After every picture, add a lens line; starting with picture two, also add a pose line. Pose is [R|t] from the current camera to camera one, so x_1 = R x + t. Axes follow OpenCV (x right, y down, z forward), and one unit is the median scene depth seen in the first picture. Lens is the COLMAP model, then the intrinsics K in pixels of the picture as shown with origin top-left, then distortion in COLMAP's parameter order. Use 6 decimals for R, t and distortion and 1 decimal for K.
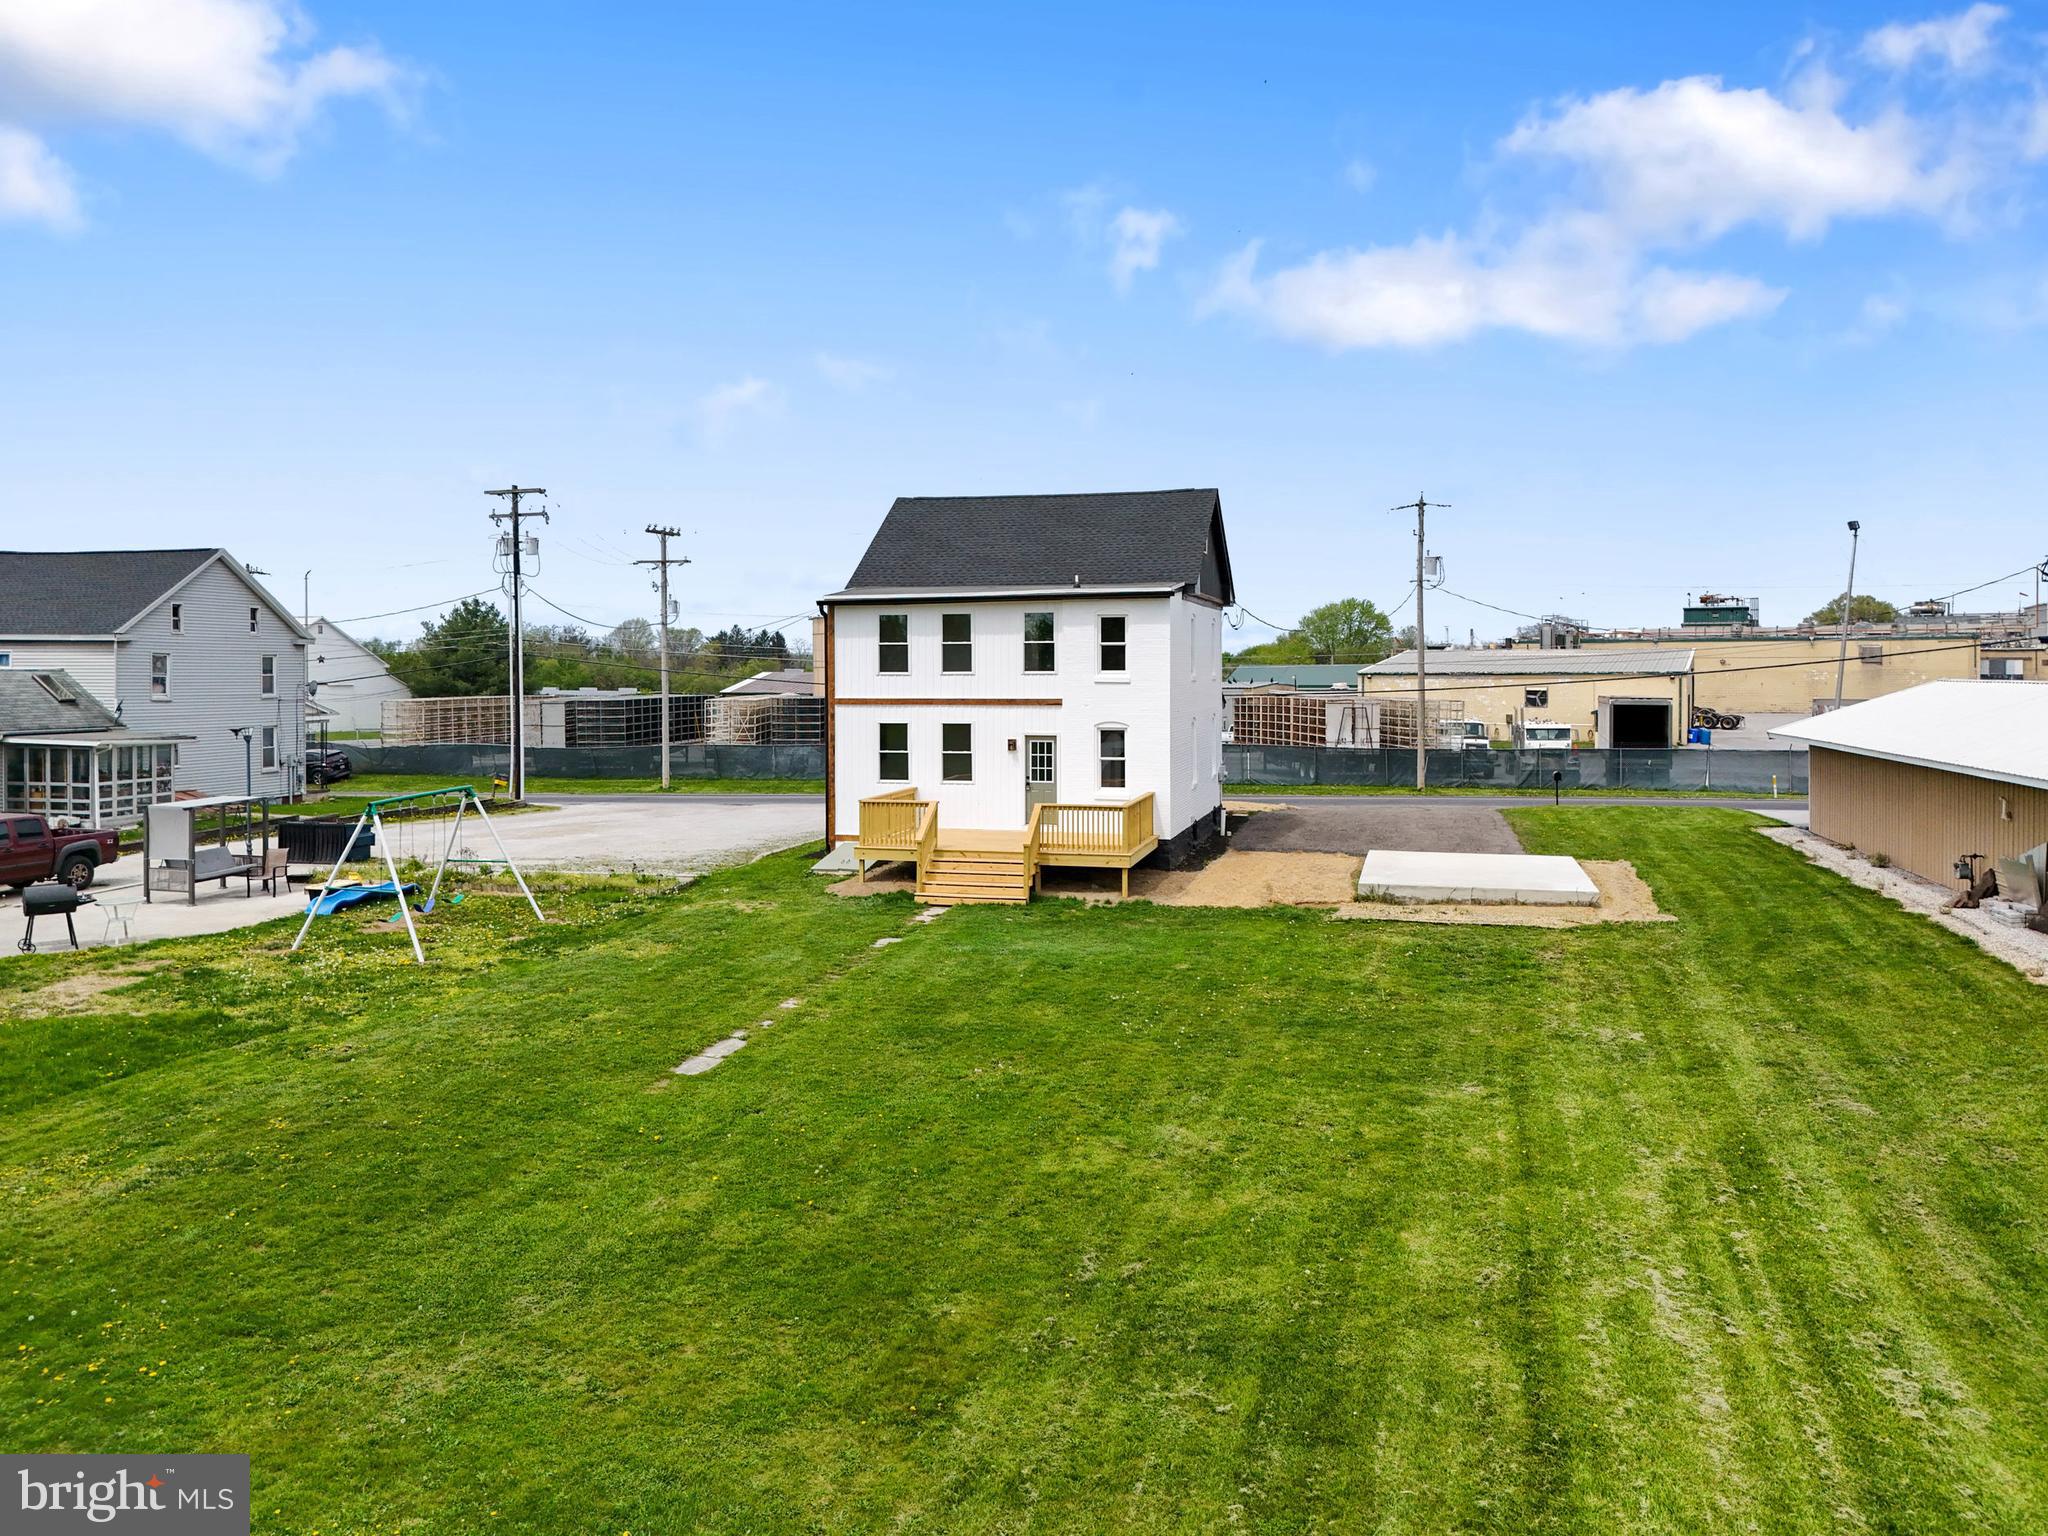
lens RADIAL K [[1544.2, 0, 1021.9], [0, 1544.2, 665.7], [0, 0, 1]] dist [0.097359, -0.104197]
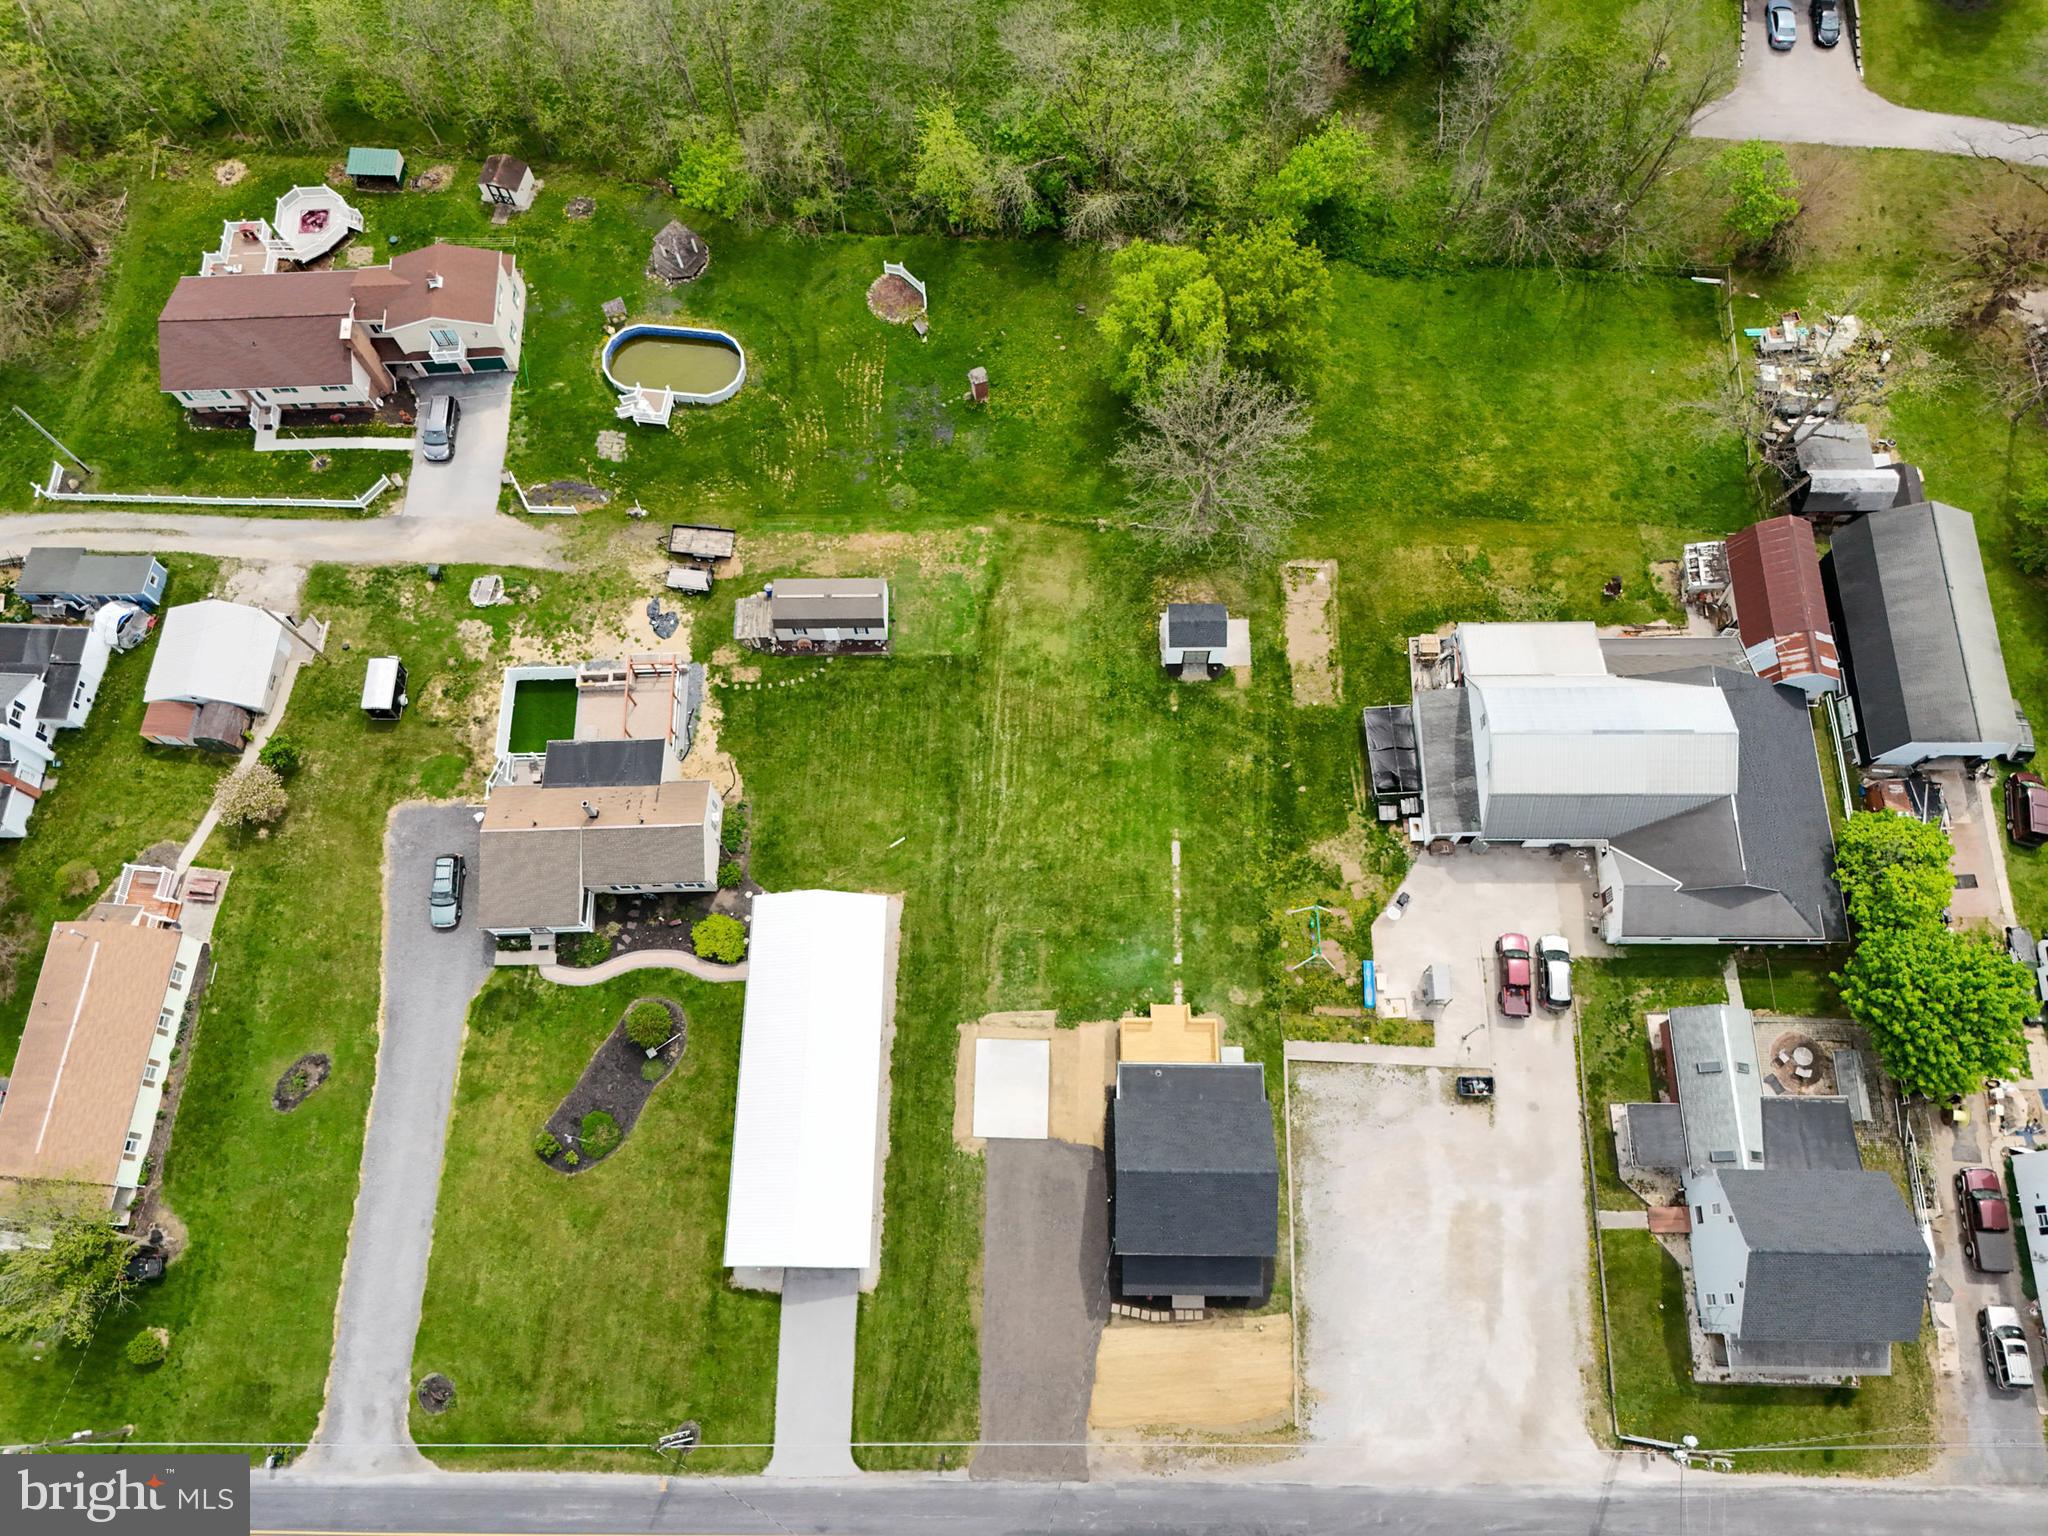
lens RADIAL K [[1509.9, 0, 1029.2], [0, 1509.9, 766.3], [0, 0, 1]] dist [0.084537, -0.094534]
pose [[-0.972480, 0.226368, -0.055136, 0.258727], [0.026070, 0.340891, 0.939741, -2.492048], [0.231523, 0.912442, -0.337411, 1.308453]]
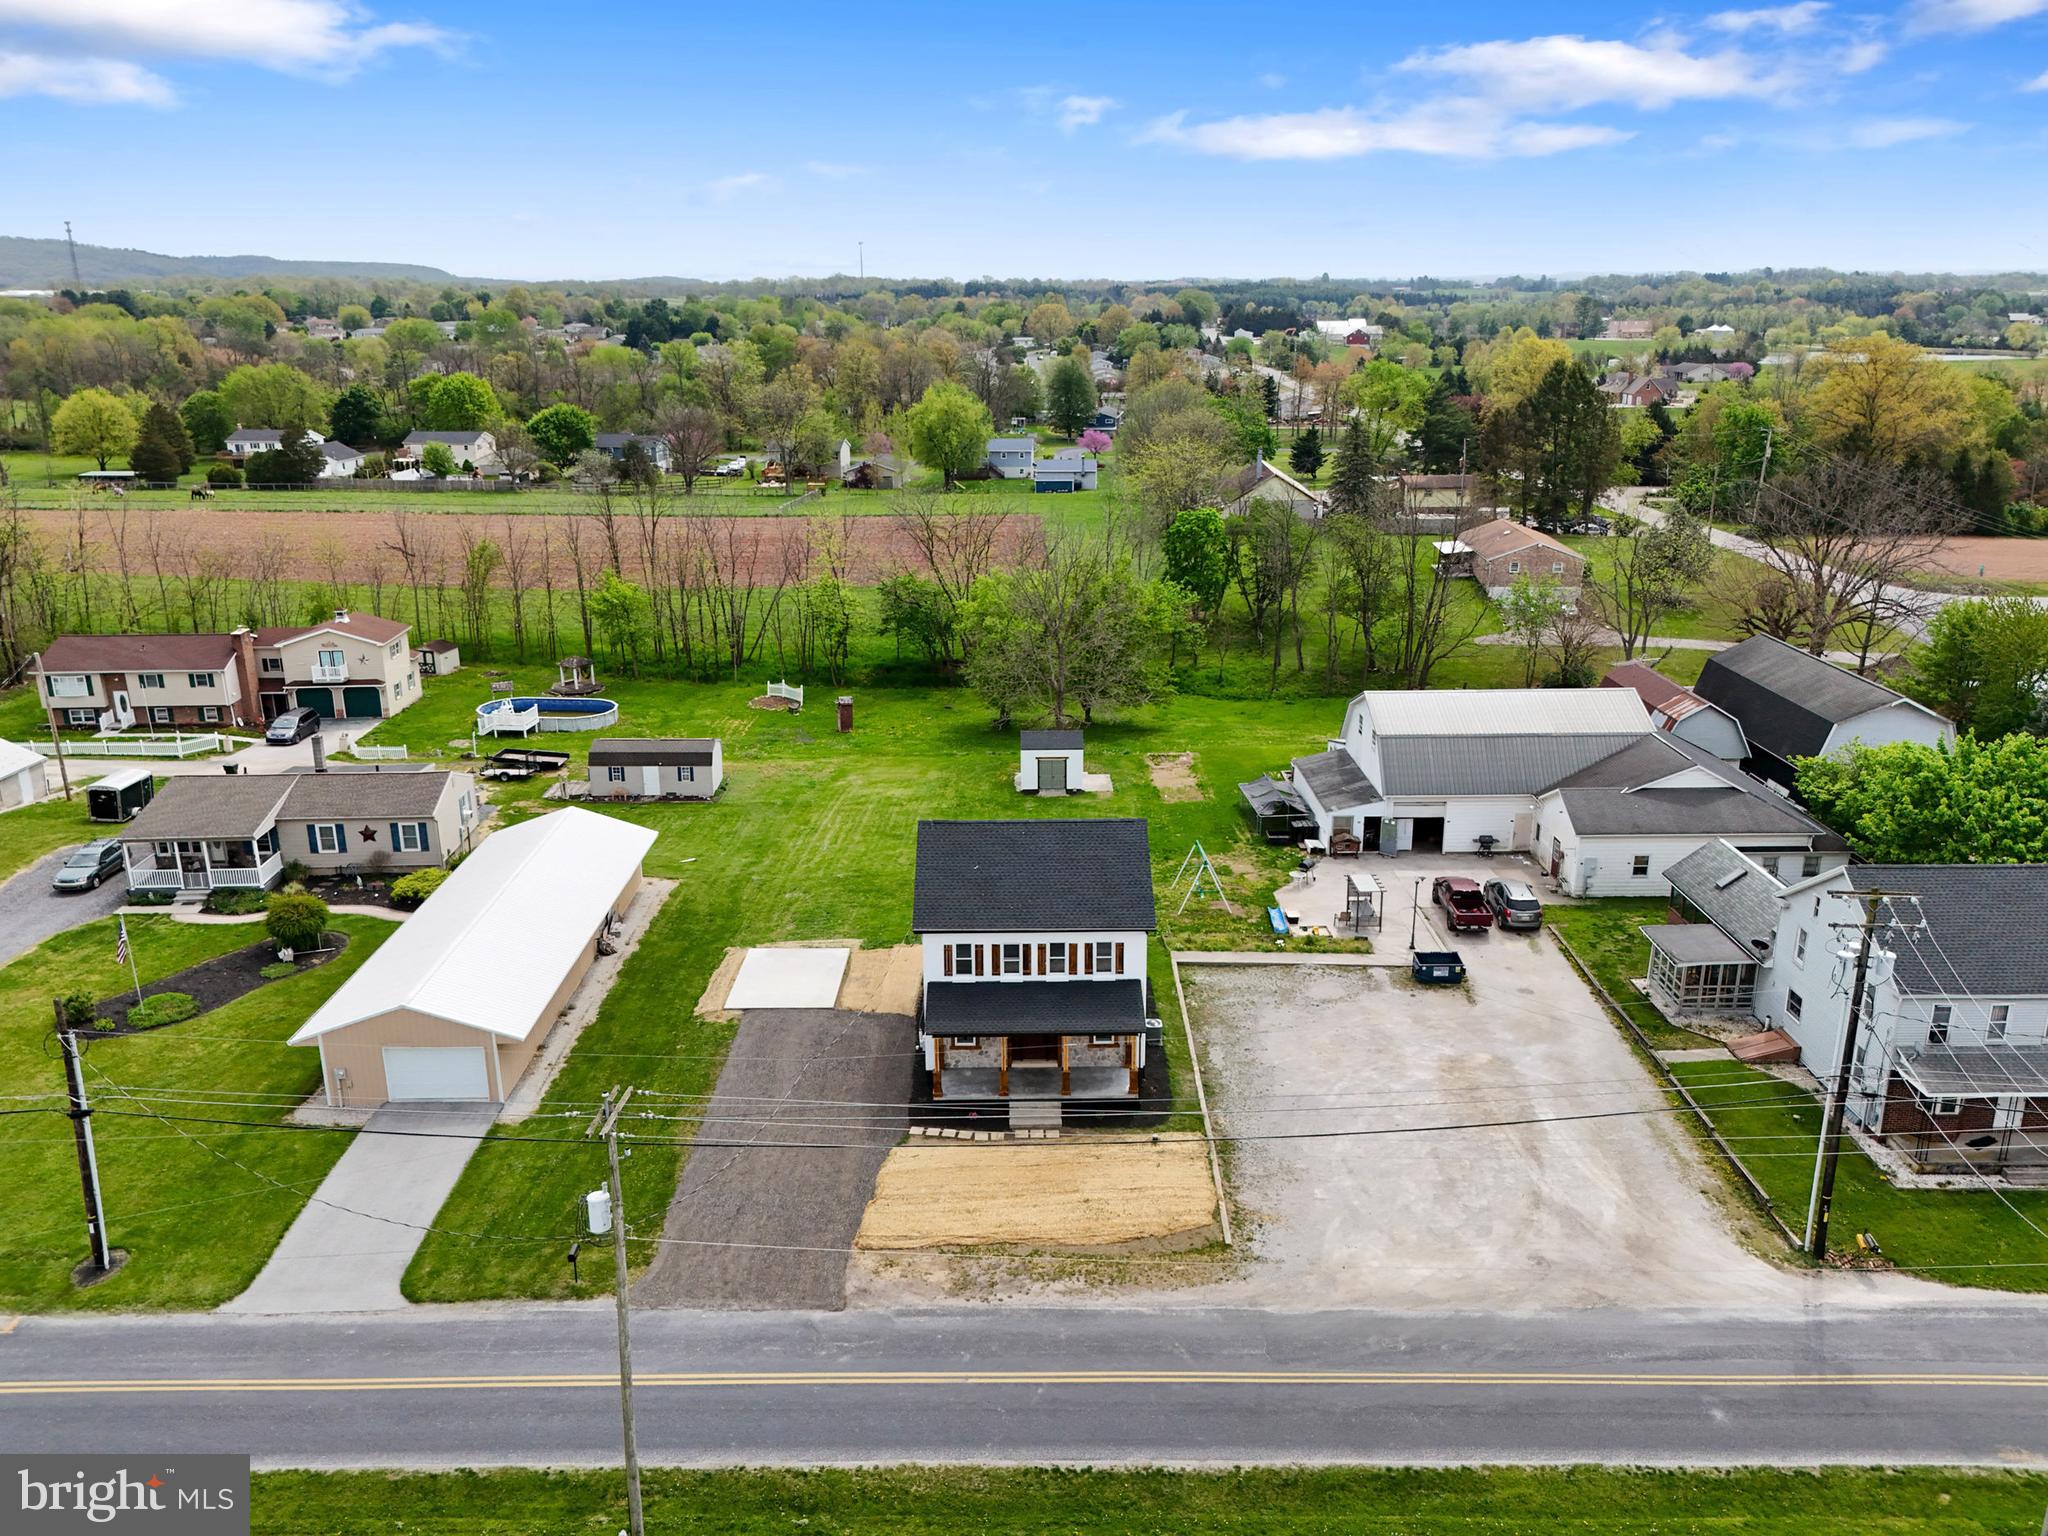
lens RADIAL K [[1509.9, 0, 1029.2], [0, 1509.9, 766.3], [0, 0, 1]] dist [0.084537, -0.094534]
pose [[-0.967541, 0.081026, -0.239371, 0.406158], [0.006660, 0.955052, 0.296362, -0.656410], [0.252625, 0.285149, -0.924592, 2.613166]]
